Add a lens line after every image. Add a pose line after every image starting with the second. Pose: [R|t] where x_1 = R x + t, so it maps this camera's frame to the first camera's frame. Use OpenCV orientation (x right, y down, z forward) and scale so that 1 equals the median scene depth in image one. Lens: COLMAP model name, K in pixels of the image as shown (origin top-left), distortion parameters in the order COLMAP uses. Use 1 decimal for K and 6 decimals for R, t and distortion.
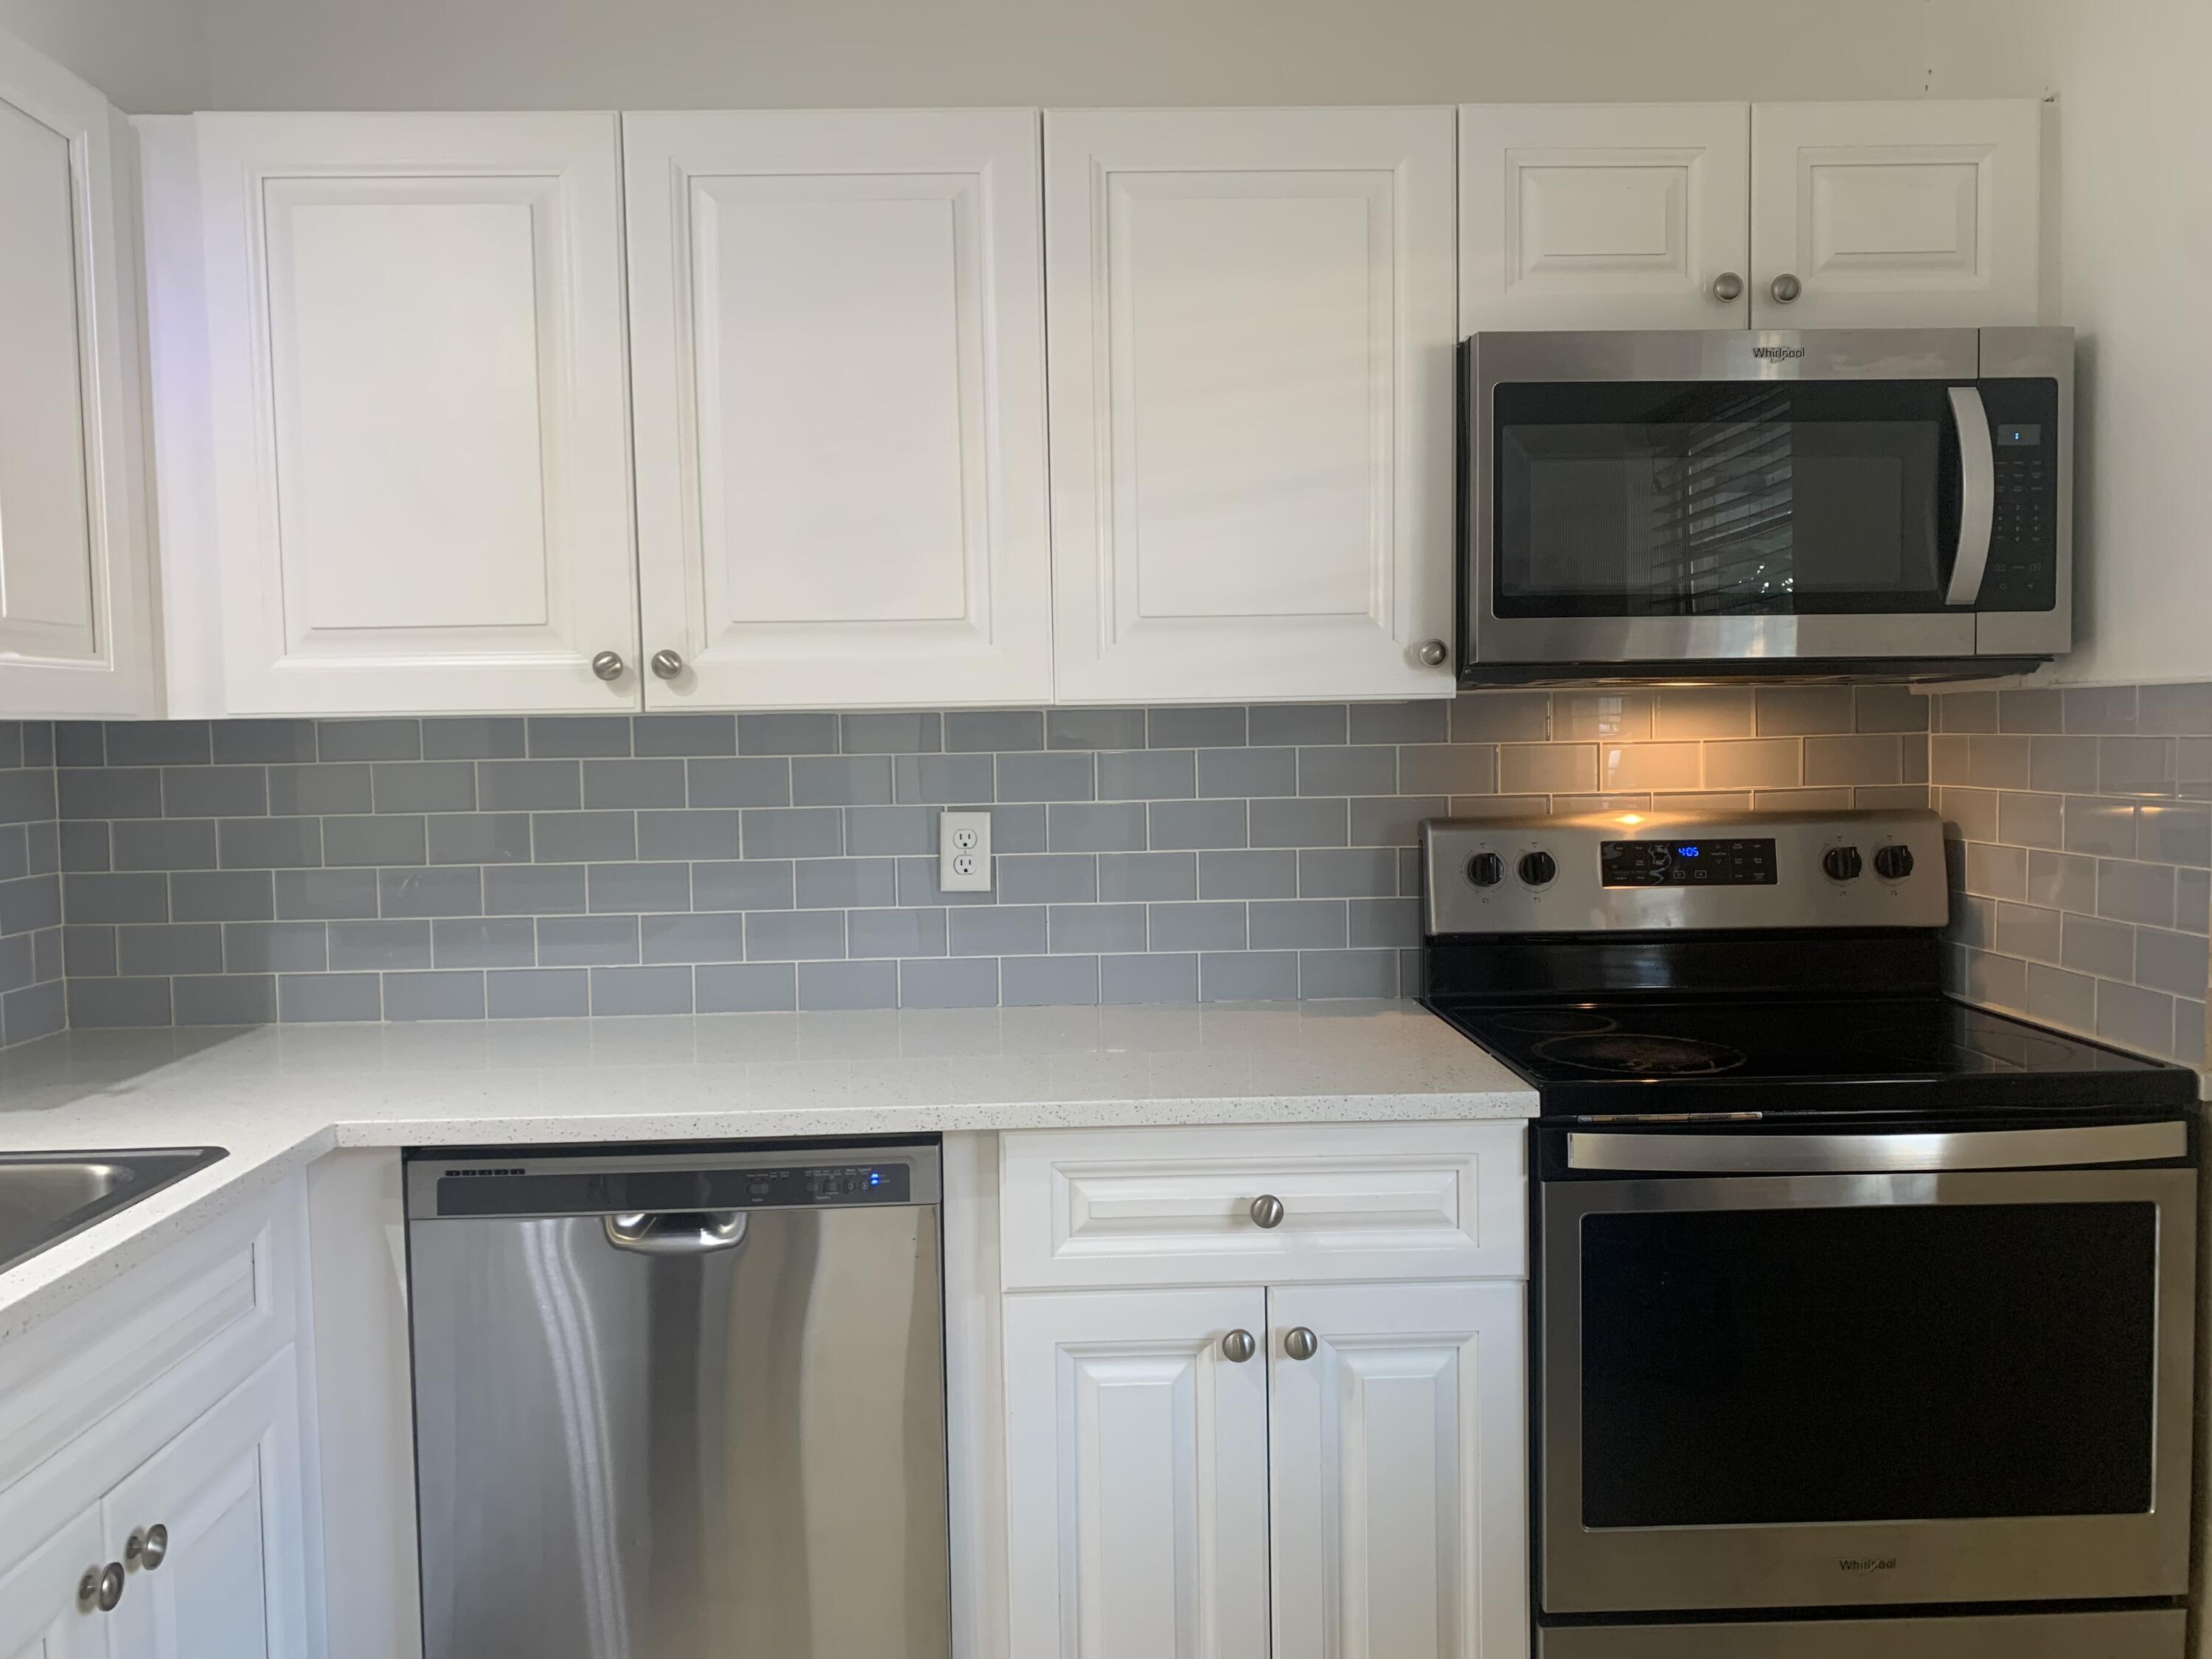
lens RADIAL K [[1682.8, 0, 1107.9], [0, 1682.8, 813.8], [0, 0, 1]] dist [0.010306, -0.020935]
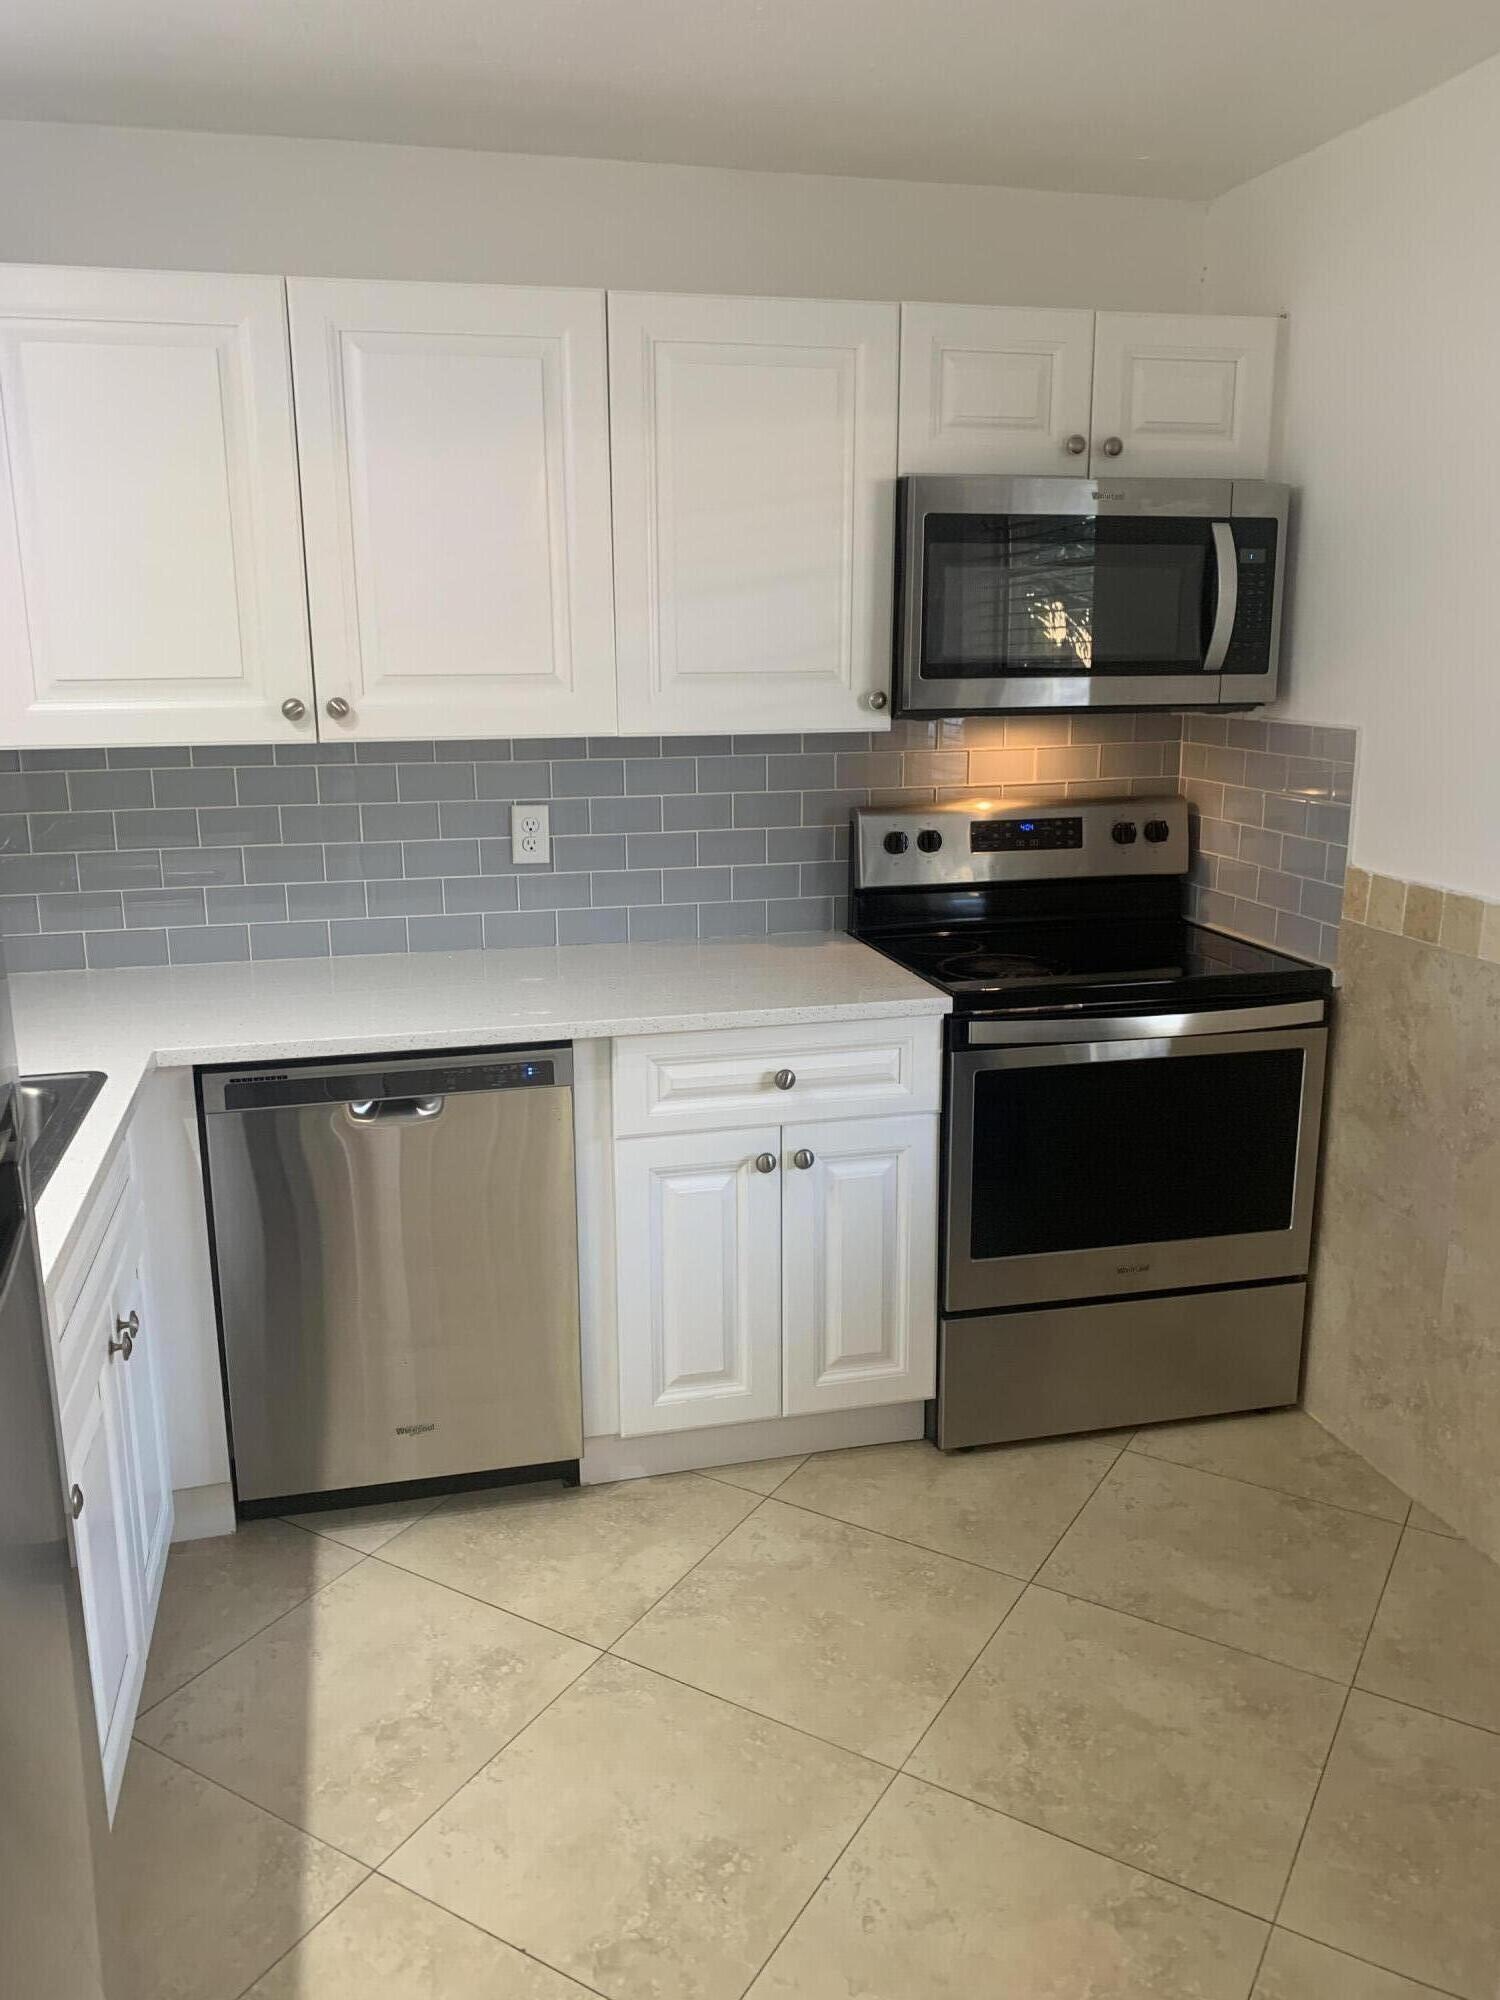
lens RADIAL K [[1521.5, 0, 741.2], [0, 1521.5, 1001.2], [0, 0, 1]] dist [0.010306, -0.020935]
pose [[0.978608, -0.037899, 0.202215, -0.200187], [0.001447, 0.984130, 0.177445, -0.073783], [-0.205731, -0.173357, 0.963131, -0.291906]]
